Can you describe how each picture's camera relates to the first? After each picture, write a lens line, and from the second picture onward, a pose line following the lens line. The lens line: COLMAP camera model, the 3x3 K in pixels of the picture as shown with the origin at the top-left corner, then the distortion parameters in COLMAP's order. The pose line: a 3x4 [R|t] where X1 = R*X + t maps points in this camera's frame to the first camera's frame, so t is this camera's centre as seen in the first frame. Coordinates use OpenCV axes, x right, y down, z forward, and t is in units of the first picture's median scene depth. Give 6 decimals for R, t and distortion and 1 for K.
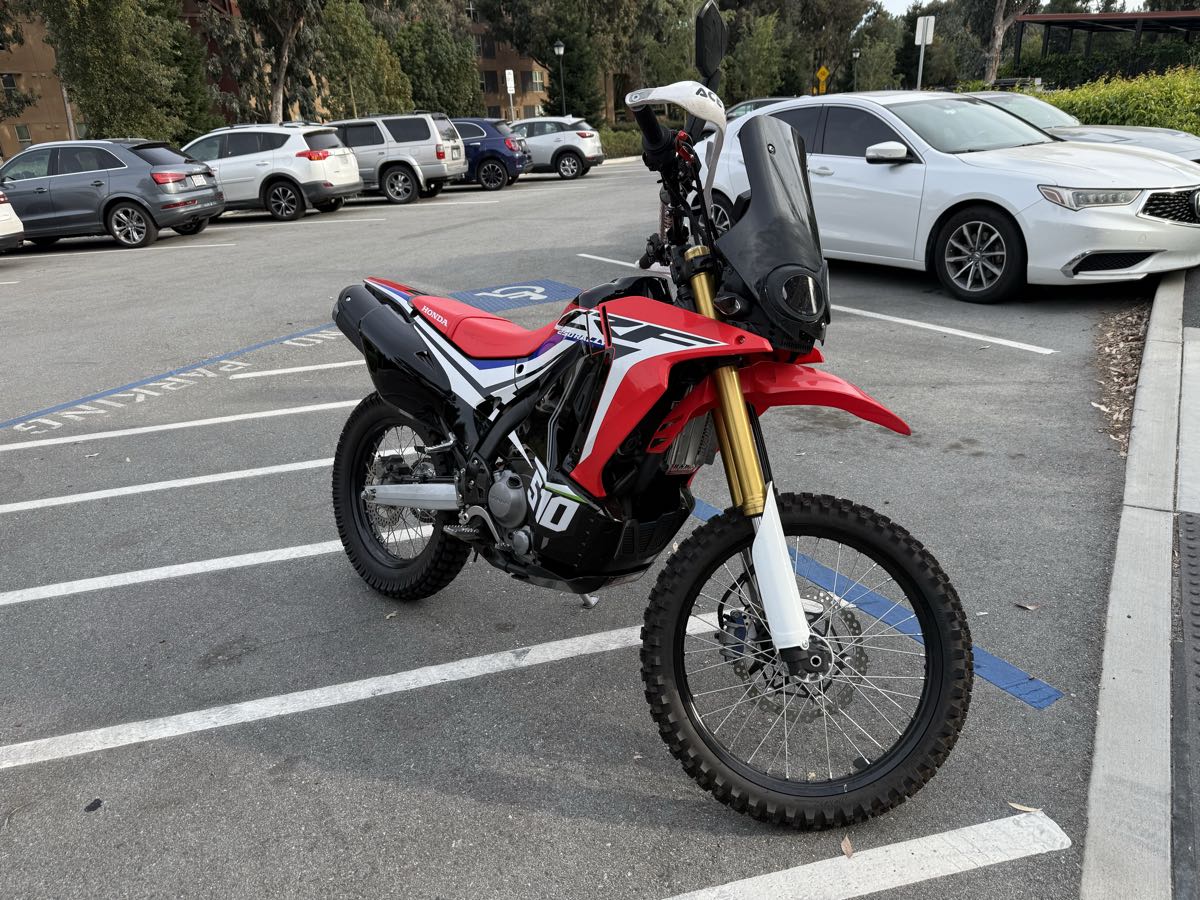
lens RADIAL K [[845.1, 0, 599.7], [0, 845.1, 449.0], [0, 0, 1]] dist [0.005985, -0.007542]
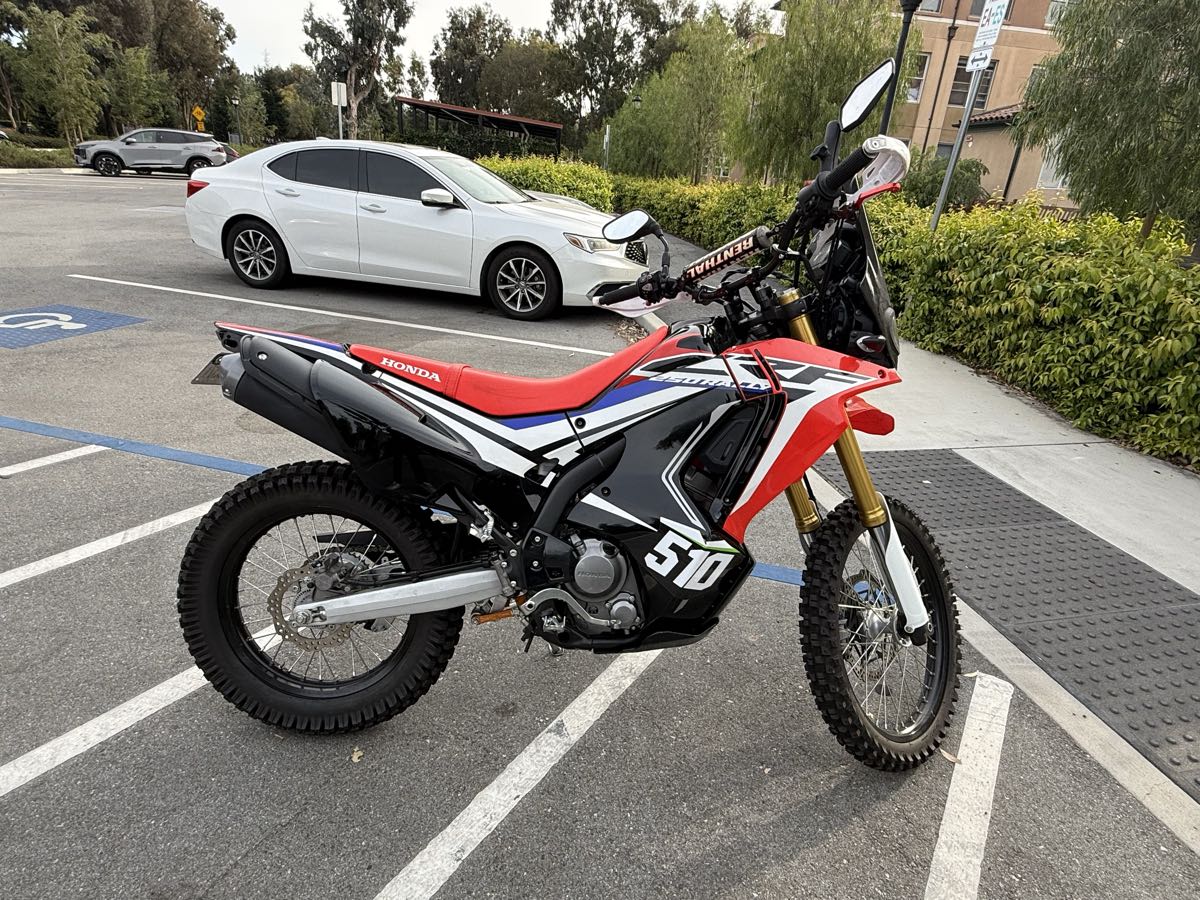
lens RADIAL K [[658.0, 0, 599.5], [0, 658.0, 452.4], [0, 0, 1]] dist [0.008908, 0.001686]
pose [[0.722114, -0.166463, 0.671447, -0.469951], [0.145005, 0.985477, 0.088370, -0.105436], [-0.676406, 0.033550, 0.735765, 0.413894]]
